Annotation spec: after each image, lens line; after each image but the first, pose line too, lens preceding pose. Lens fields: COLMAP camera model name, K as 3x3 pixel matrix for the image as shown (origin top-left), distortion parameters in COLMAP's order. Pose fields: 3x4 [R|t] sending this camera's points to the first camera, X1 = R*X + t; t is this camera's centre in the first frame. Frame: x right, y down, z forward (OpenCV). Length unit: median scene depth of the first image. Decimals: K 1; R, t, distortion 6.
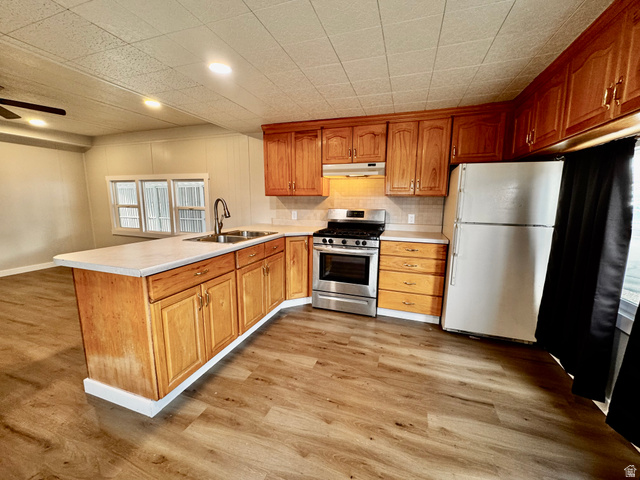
lens RADIAL K [[253.9, 0, 320.0], [0, 253.9, 240.0], [0, 0, 1]] dist [-0.000337, 0.000116]
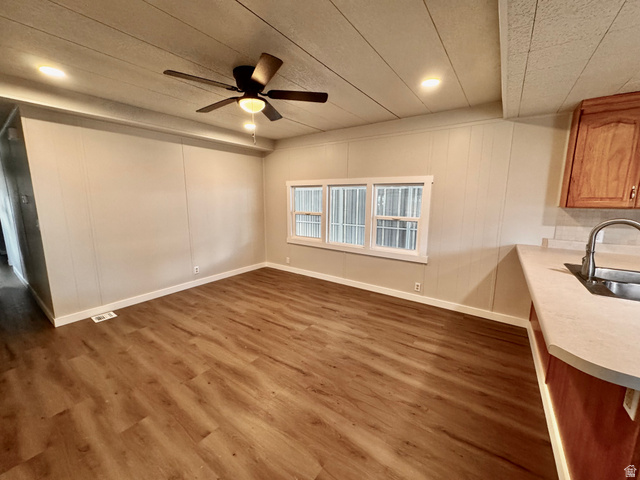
lens RADIAL K [[256.0, 0, 319.1], [0, 256.0, 239.8], [0, 0, 1]] dist [-0.000710, -0.000088]
pose [[0.960608, 0.043427, -0.274492, -0.753926], [-0.042721, 0.999050, 0.008551, -0.078391], [0.274603, 0.003513, 0.961551, 0.202545]]
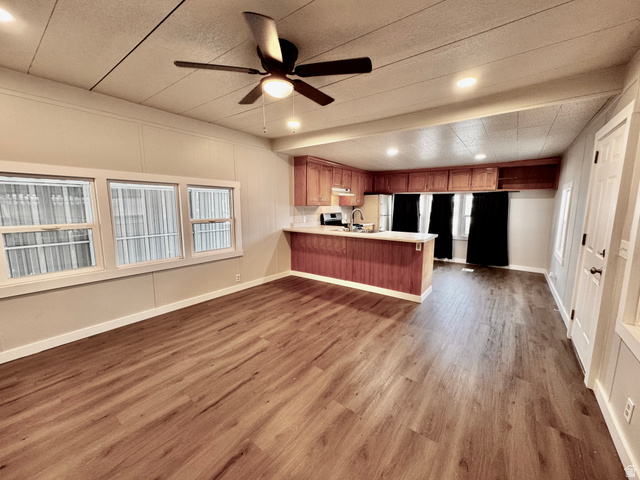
lens RADIAL K [[256.0, 0, 319.1], [0, 256.0, 239.8], [0, 0, 1]] dist [-0.000710, -0.000088]
pose [[0.299696, -0.138774, 0.943888, -1.752891], [0.146654, 0.984306, 0.098152, -0.139433], [-0.942696, 0.109010, 0.315344, 0.605505]]
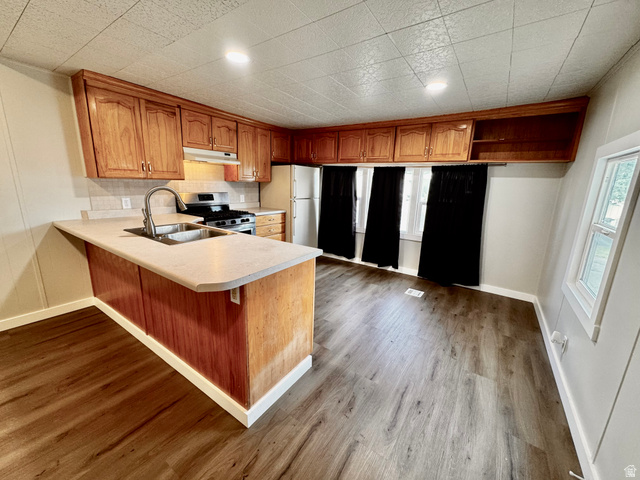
lens RADIAL K [[256.0, 0, 319.1], [0, 256.0, 239.8], [0, 0, 1]] dist [-0.000710, -0.000088]
pose [[0.259168, -0.213080, 0.942034, -0.868560], [0.119130, 0.974965, 0.187754, -0.080919], [-0.958457, 0.063565, 0.278064, 0.282794]]
